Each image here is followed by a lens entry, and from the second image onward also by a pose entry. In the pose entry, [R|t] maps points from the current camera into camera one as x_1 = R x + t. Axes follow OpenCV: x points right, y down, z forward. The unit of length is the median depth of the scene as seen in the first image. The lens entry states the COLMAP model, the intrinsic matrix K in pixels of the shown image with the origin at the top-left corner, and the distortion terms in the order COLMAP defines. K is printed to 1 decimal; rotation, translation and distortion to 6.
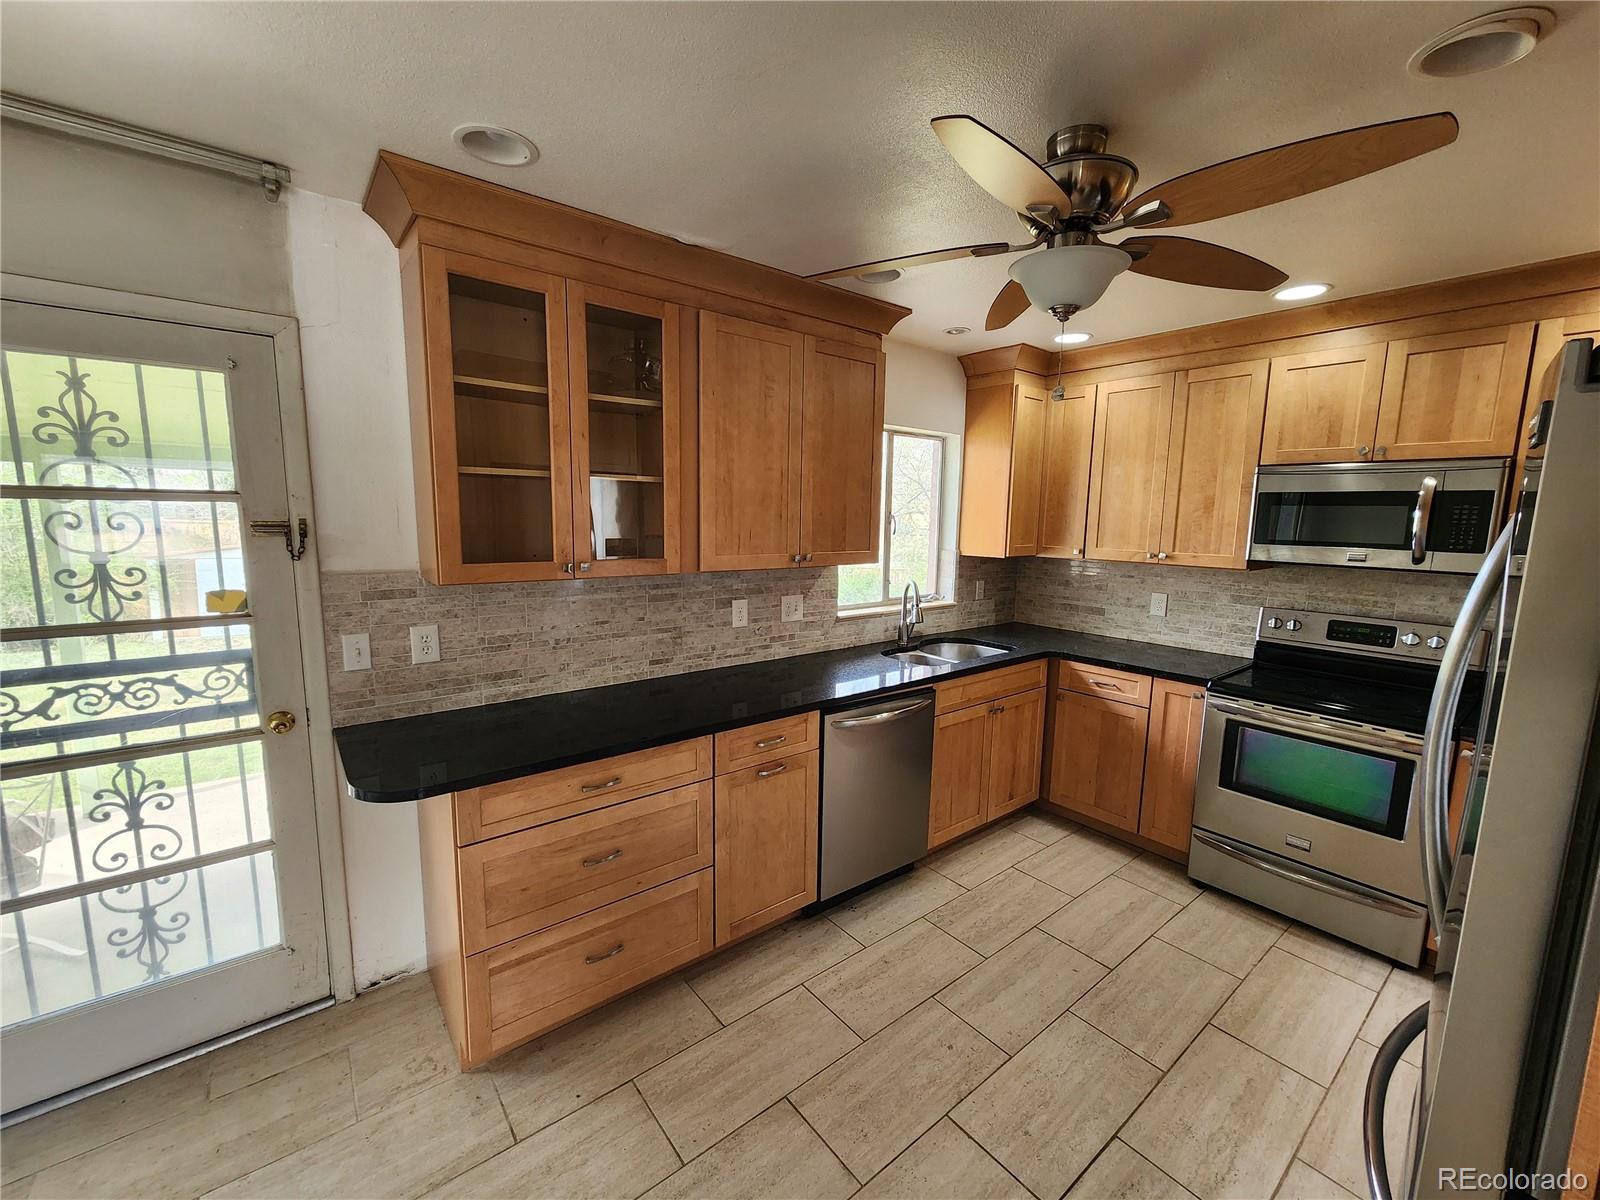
lens RADIAL K [[655.4, 0, 802.6], [0, 655.4, 603.7], [0, 0, 1]] dist [0.002007, -0.000366]
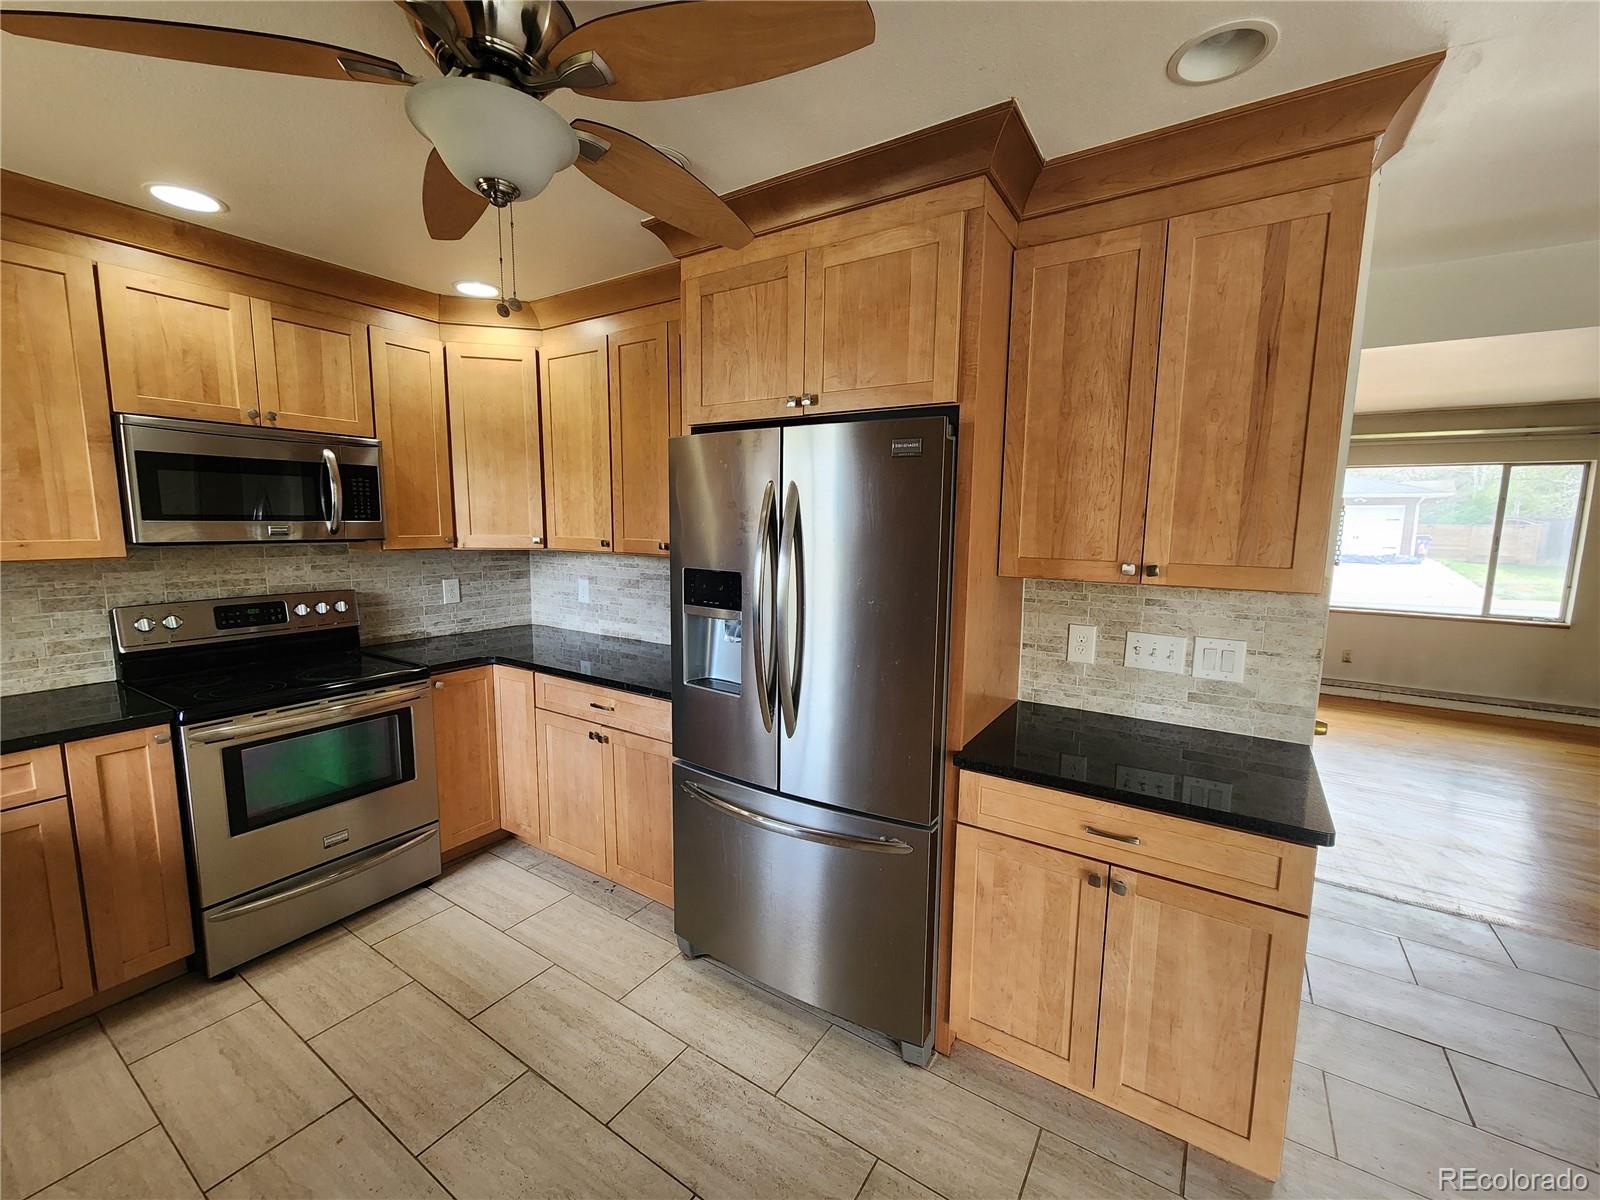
lens RADIAL K [[655.4, 0, 796.2], [0, 655.4, 603.4], [0, 0, 1]] dist [0.002007, -0.000366]
pose [[-0.311494, -0.143968, 0.939279, -0.302163], [0.114181, 0.975624, 0.187404, -0.067071], [-0.943363, 0.165623, -0.287463, 0.653412]]
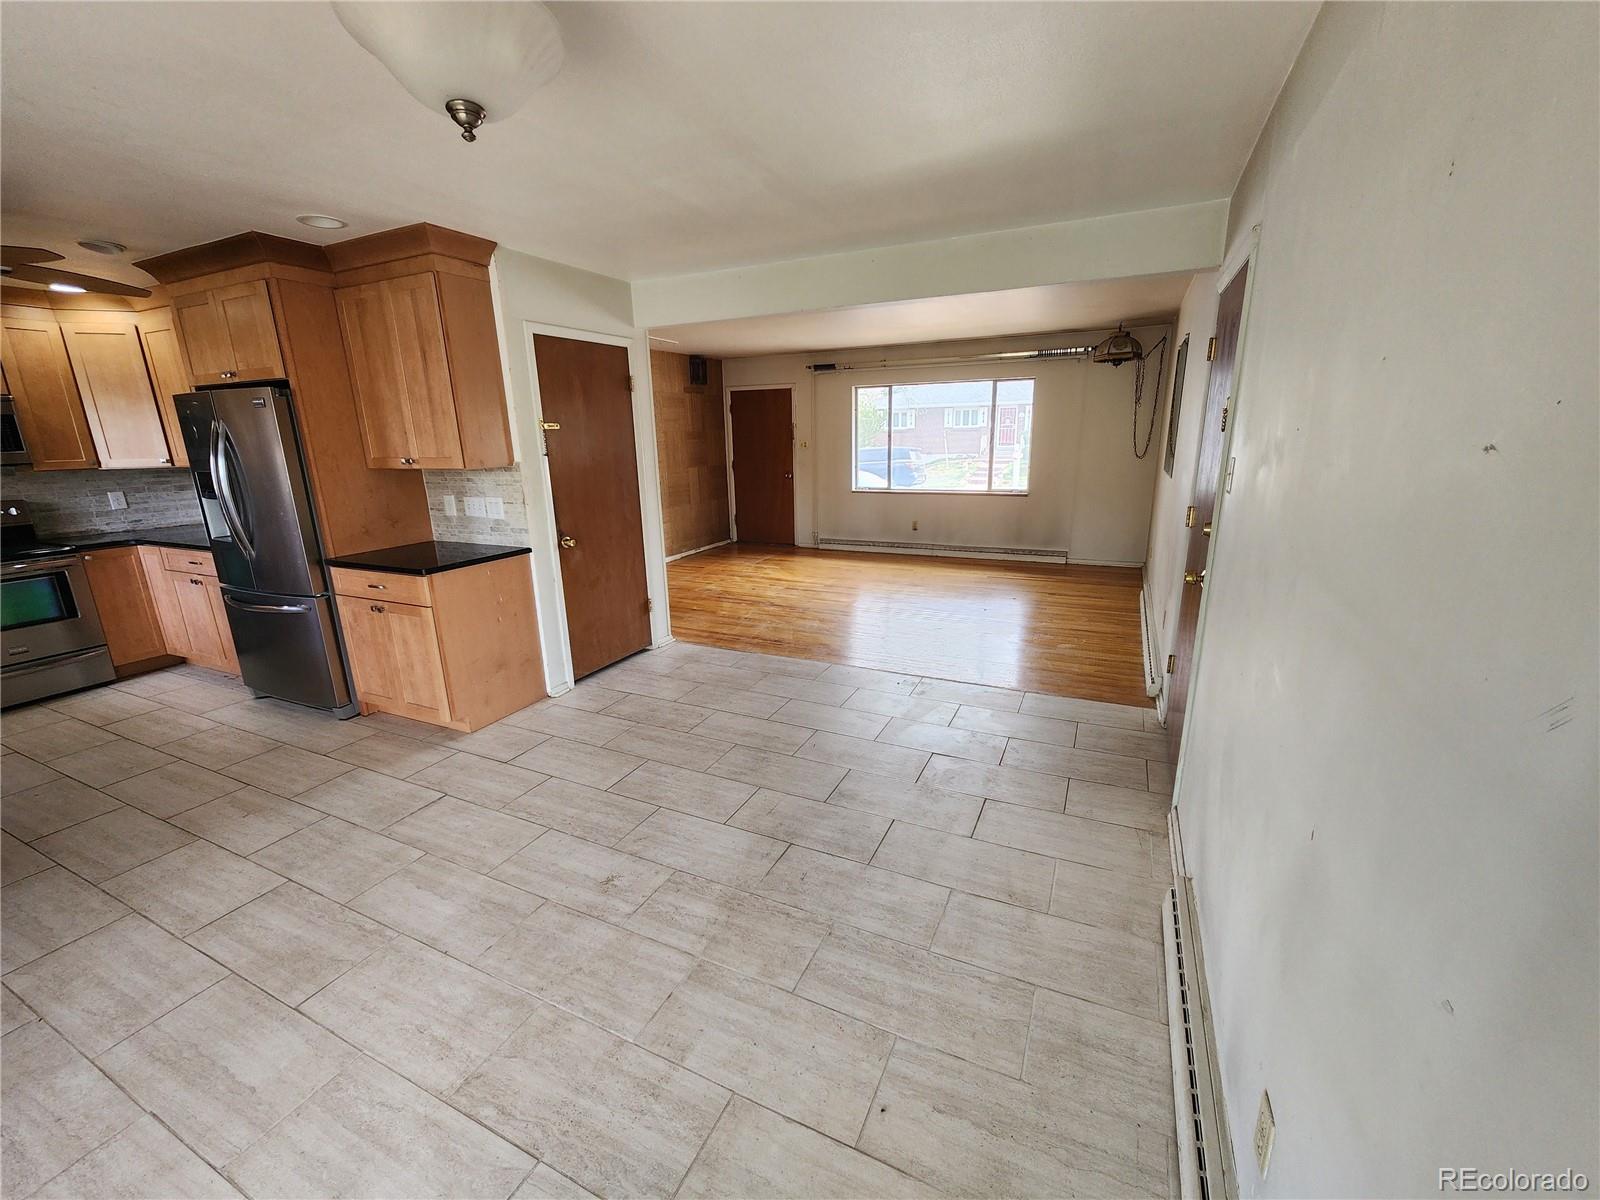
lens RADIAL K [[655.4, 0, 803.0], [0, 655.4, 604.1], [0, 0, 1]] dist [0.002007, -0.000366]
pose [[-0.437376, -0.236269, 0.867686, -1.476419], [0.138080, 0.935783, 0.324414, 0.023365], [-0.888615, 0.261701, -0.376665, -0.082812]]
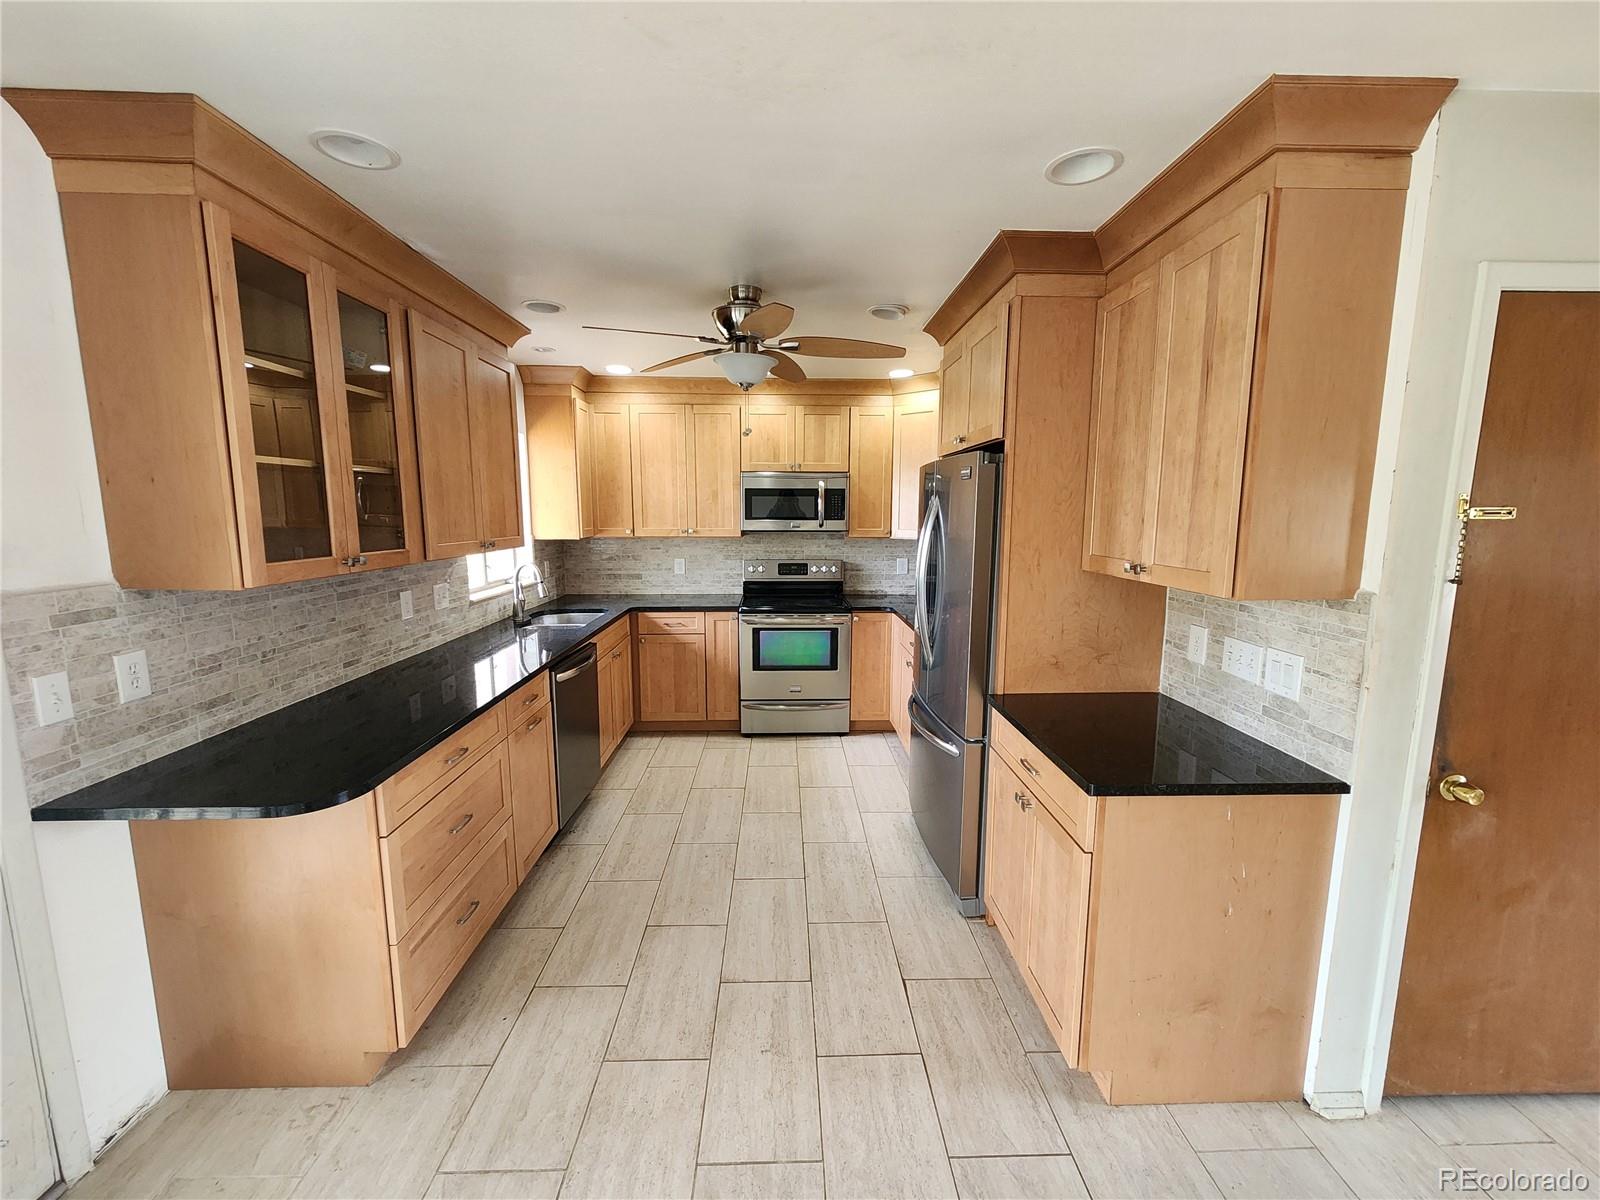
lens RADIAL K [[655.4, 0, 804.3], [0, 655.4, 603.7], [0, 0, 1]] dist [0.002007, -0.000366]
pose [[0.597283, -0.130819, 0.791290, -0.647175], [0.117619, 0.990228, 0.074927, 0.011071], [-0.793360, 0.048318, 0.606833, -0.104350]]
